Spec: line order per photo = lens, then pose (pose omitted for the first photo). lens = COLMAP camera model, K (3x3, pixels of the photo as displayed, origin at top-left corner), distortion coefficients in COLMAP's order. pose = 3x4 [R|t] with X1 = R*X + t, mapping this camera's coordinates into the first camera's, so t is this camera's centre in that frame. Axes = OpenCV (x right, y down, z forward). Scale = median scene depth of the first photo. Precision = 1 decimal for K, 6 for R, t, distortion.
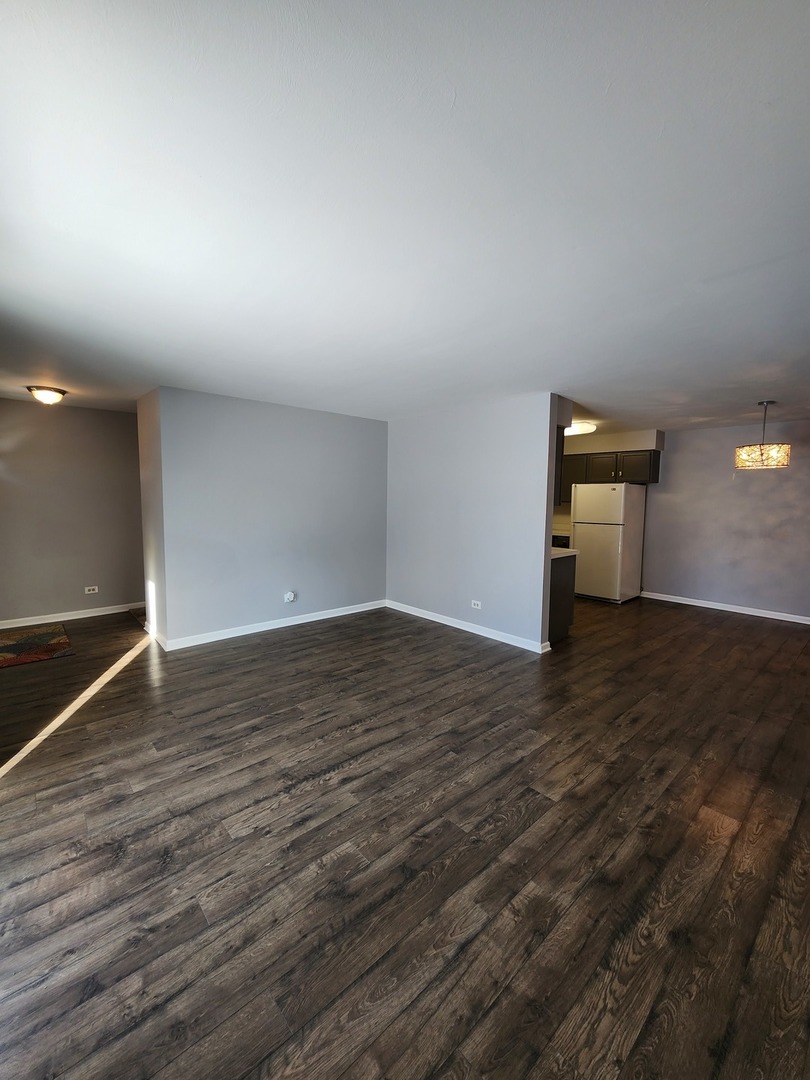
lens RADIAL K [[442.6, 0, 407.5], [0, 442.6, 534.2], [0, 0, 1]] dist [0.000250, -0.000279]
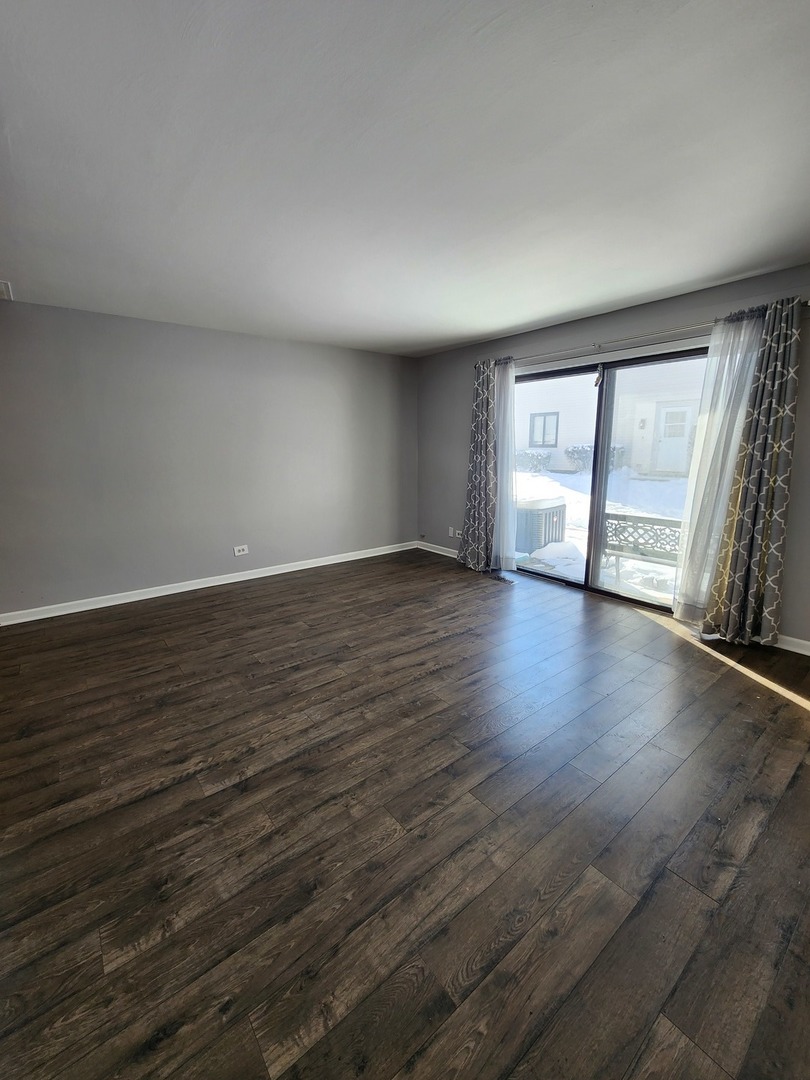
lens RADIAL K [[442.6, 0, 408.8], [0, 442.6, 534.1], [0, 0, 1]] dist [0.000250, -0.000279]
pose [[-0.998167, -0.017129, 0.058039, -0.119261], [0.000142, 0.958437, 0.285304, -0.137251], [-0.060513, 0.284789, -0.956678, 1.992765]]
